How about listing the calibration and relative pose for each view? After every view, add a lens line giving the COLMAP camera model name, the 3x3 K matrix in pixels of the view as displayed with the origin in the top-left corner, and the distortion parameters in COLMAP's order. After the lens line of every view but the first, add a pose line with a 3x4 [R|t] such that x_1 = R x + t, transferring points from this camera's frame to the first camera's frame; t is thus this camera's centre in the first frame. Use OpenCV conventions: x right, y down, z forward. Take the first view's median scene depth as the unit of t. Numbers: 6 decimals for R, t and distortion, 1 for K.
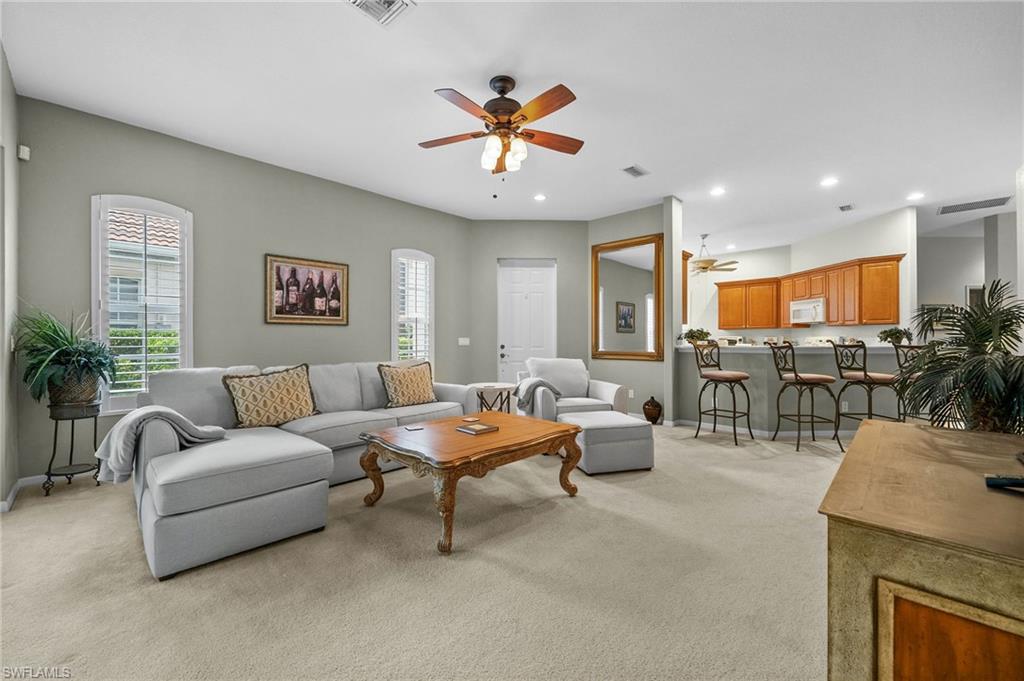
lens RADIAL K [[410.8, 0, 510.8], [0, 410.8, 343.6], [0, 0, 1]] dist [0.001714, 0.000781]
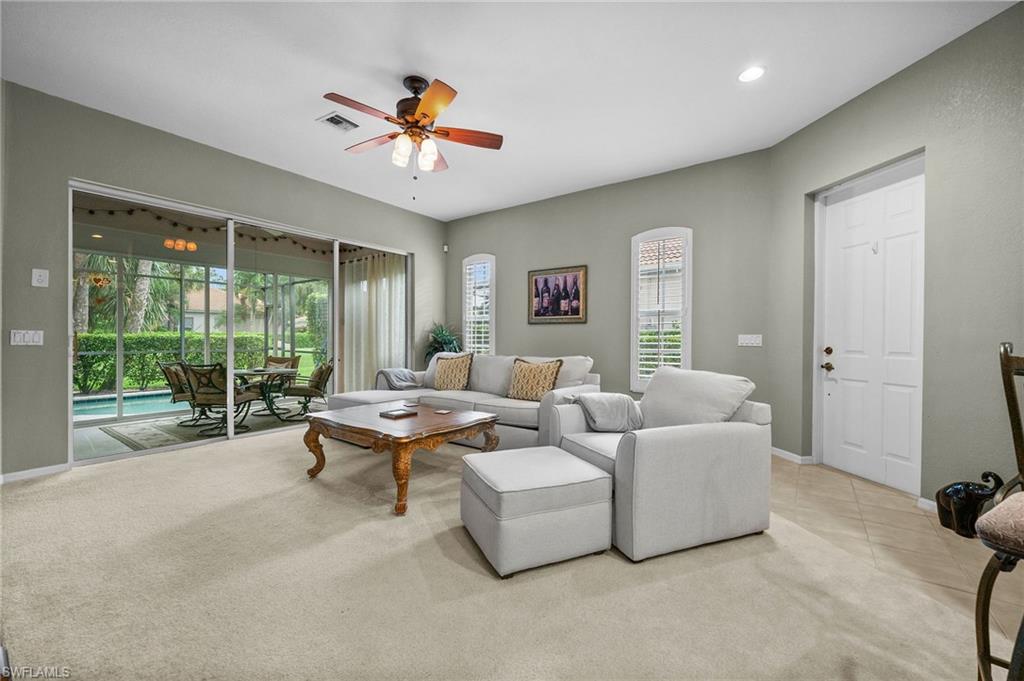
lens RADIAL K [[410.8, 0, 510.8], [0, 410.8, 343.6], [0, 0, 1]] dist [0.001714, 0.000781]
pose [[0.125063, 0.017100, -0.992001, 0.667478], [-0.016895, 0.999743, 0.015104, -0.004136], [0.992005, 0.014871, 0.125319, 0.723132]]
